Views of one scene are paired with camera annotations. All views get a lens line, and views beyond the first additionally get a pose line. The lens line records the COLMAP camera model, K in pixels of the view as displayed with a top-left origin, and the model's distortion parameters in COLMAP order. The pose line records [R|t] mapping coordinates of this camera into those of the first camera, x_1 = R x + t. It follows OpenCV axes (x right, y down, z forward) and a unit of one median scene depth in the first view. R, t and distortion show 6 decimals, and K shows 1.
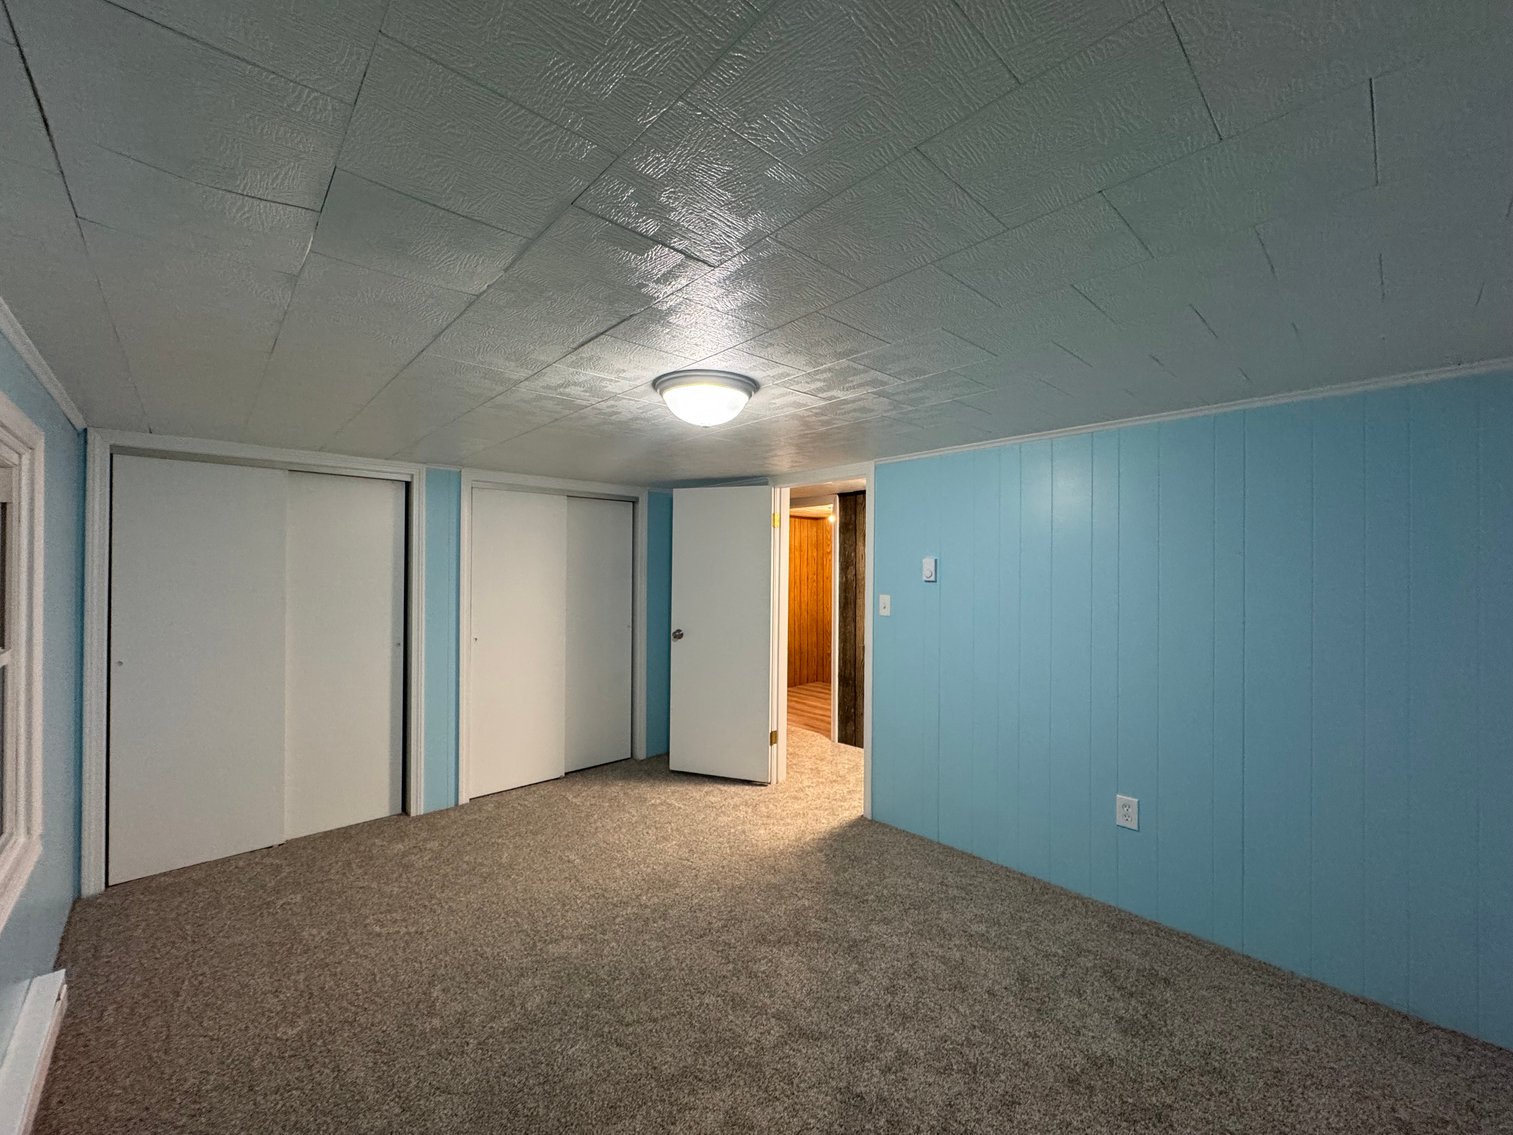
lens RADIAL K [[603.6, 0, 754.6], [0, 603.6, 571.2], [0, 0, 1]] dist [0.000903, 0.000113]
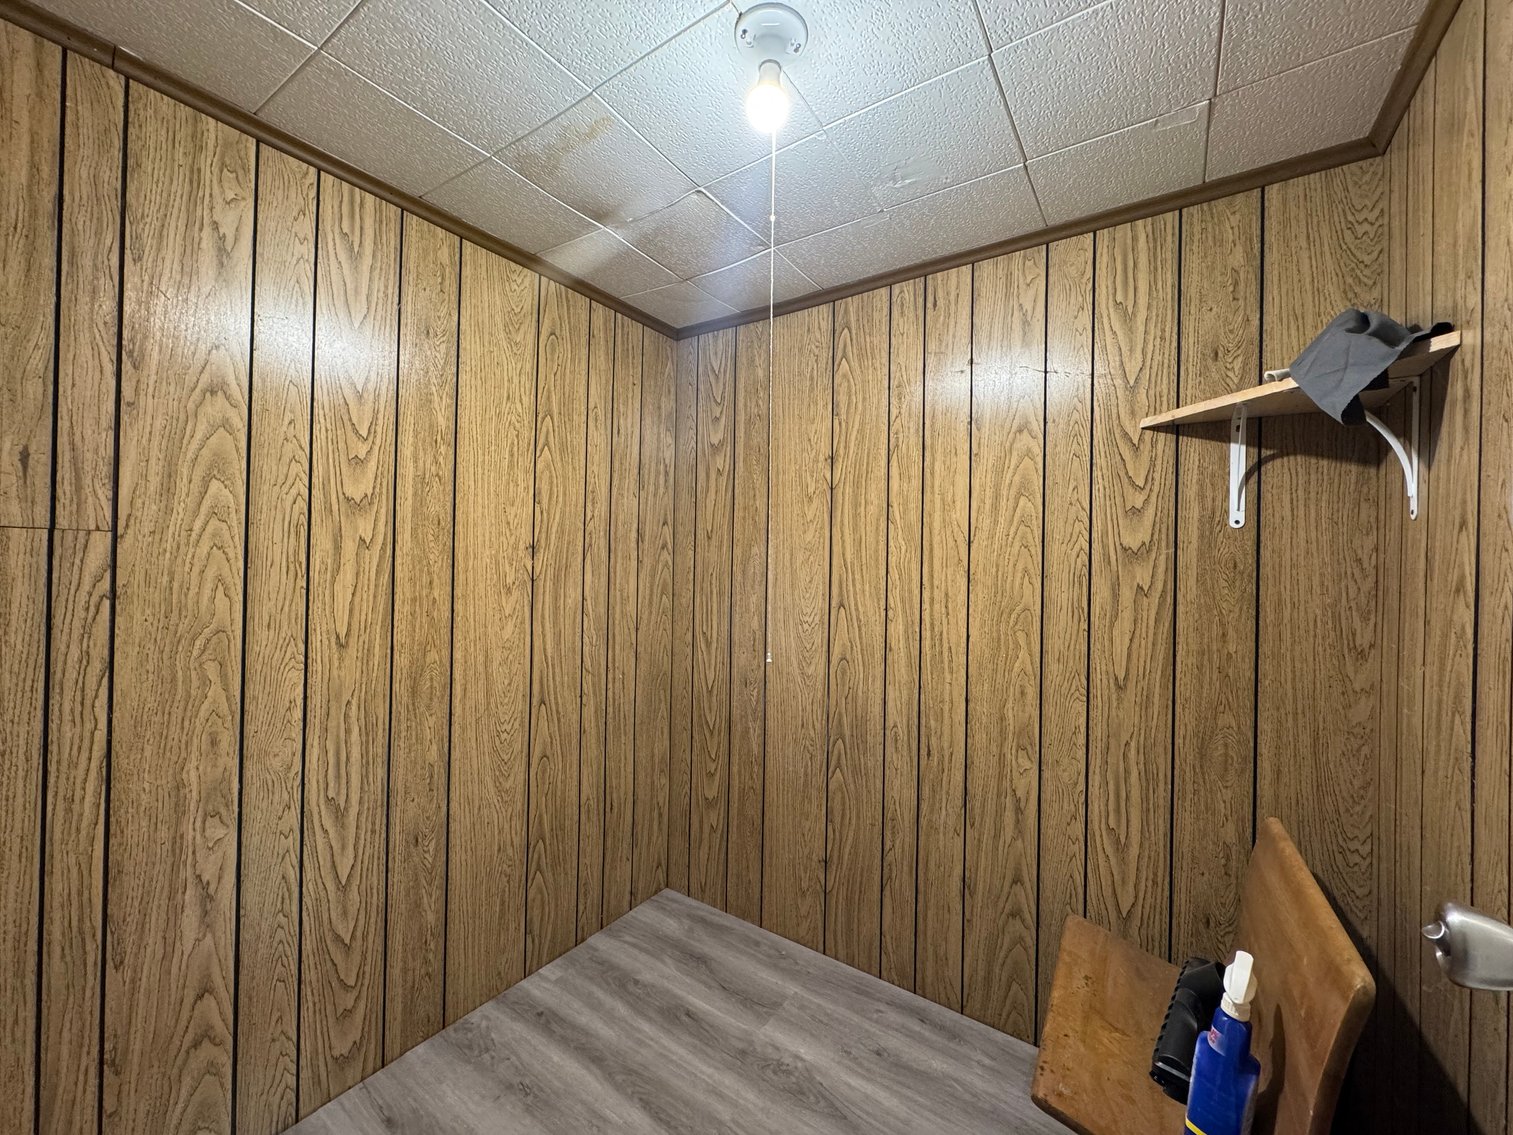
lens RADIAL K [[603.6, 0, 756.6], [0, 603.6, 564.7], [0, 0, 1]] dist [0.000903, 0.000113]
pose [[0.972692, 0.016668, 0.231500, 0.076757], [-0.017113, 0.999854, -0.000089, 0.025736], [-0.231468, -0.003875, 0.972835, 0.719279]]
